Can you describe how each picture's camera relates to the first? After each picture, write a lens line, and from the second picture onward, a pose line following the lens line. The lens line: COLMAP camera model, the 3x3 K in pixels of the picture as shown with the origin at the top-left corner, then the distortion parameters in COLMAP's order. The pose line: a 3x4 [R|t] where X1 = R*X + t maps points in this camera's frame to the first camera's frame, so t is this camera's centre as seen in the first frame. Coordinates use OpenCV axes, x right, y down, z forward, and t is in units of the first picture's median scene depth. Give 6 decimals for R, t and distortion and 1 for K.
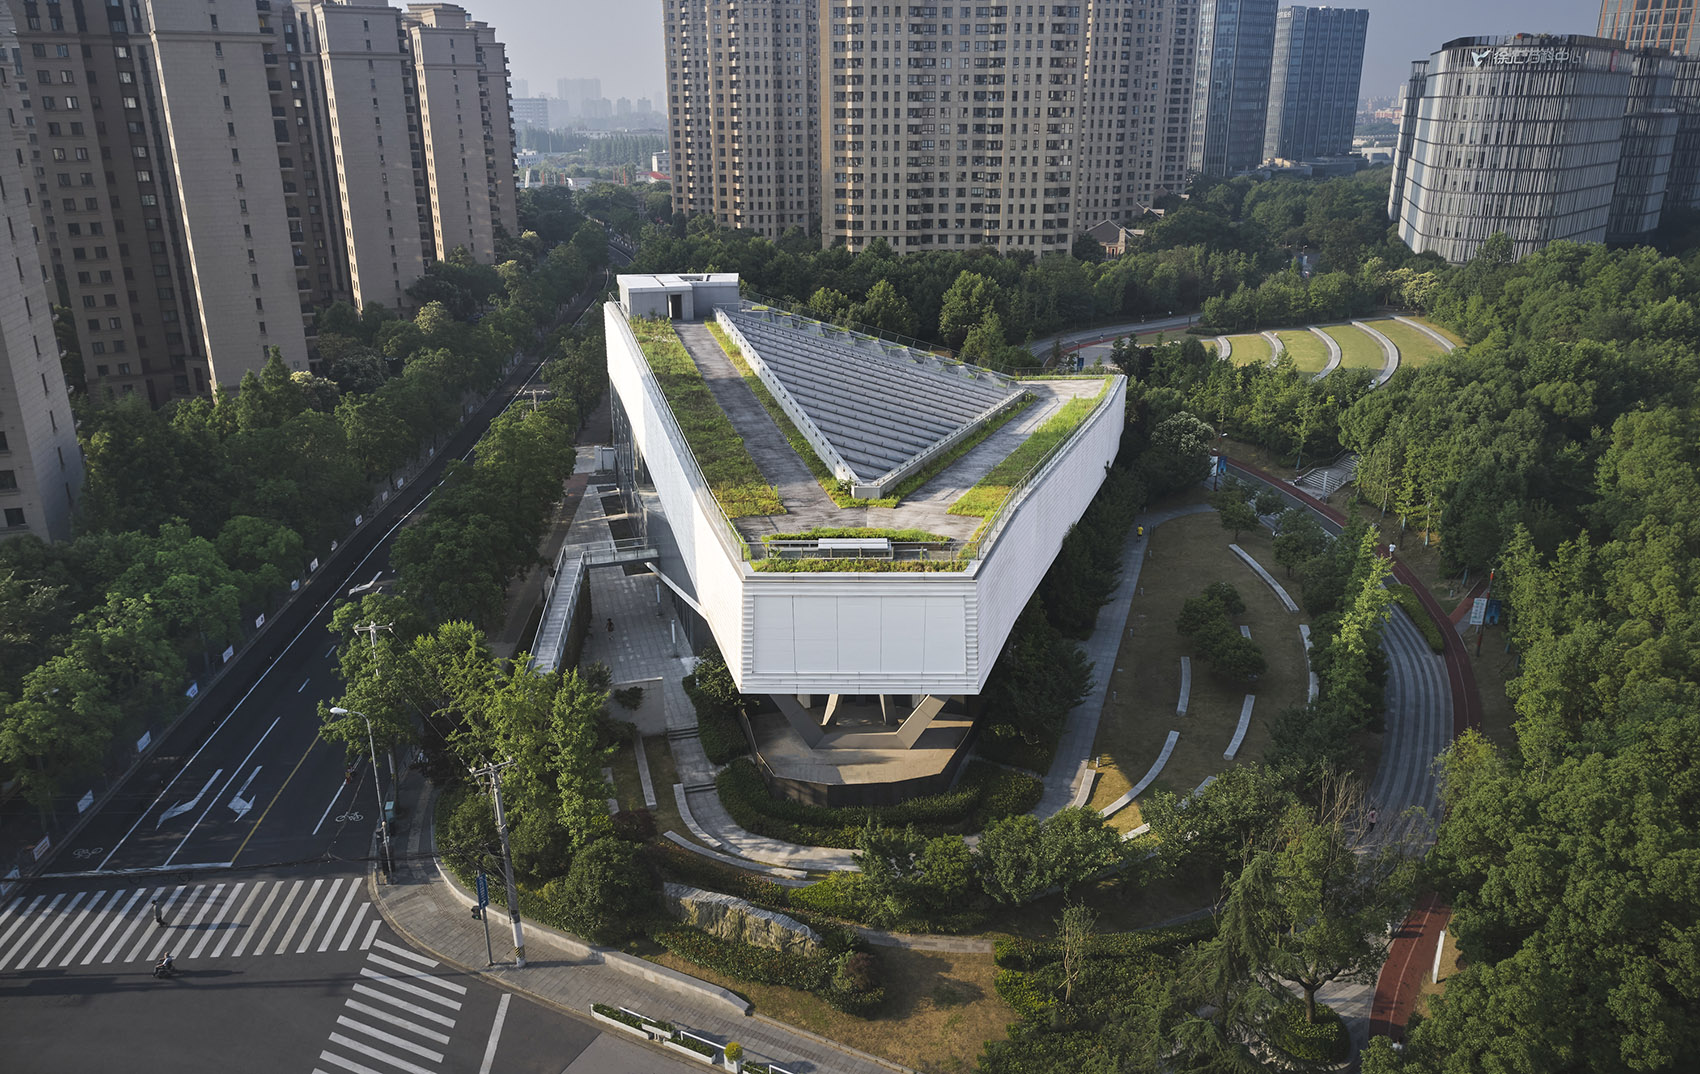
lens RADIAL K [[1325.1, 0, 881.8], [0, 1325.1, 538.4], [0, 0, 1]] dist [-0.003271, 0.004184]
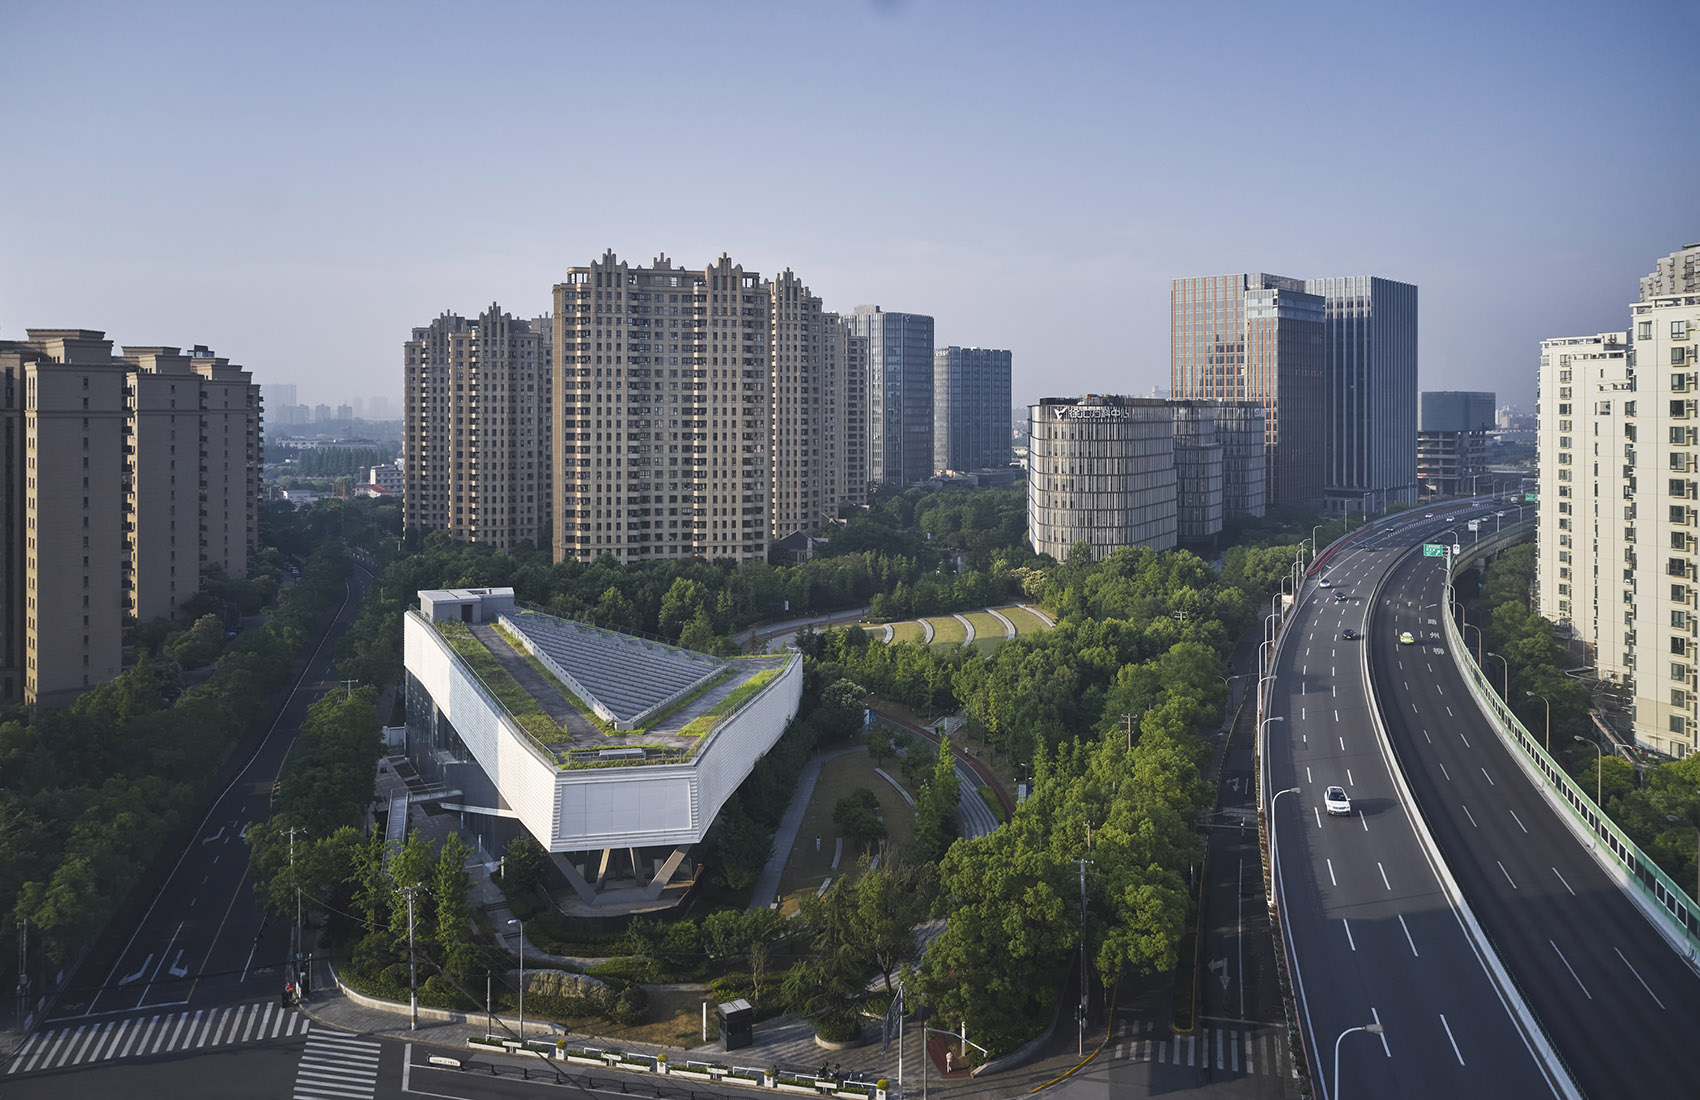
lens RADIAL K [[1379.0, 0, 850.8], [0, 1379.0, 489.0], [0, 0, 1]] dist [-0.003927, 0.005704]
pose [[0.982085, -0.011239, 0.188101, -0.017900], [0.058386, 0.967244, -0.247042, 0.038345], [-0.179163, 0.253599, 0.950572, -0.231404]]
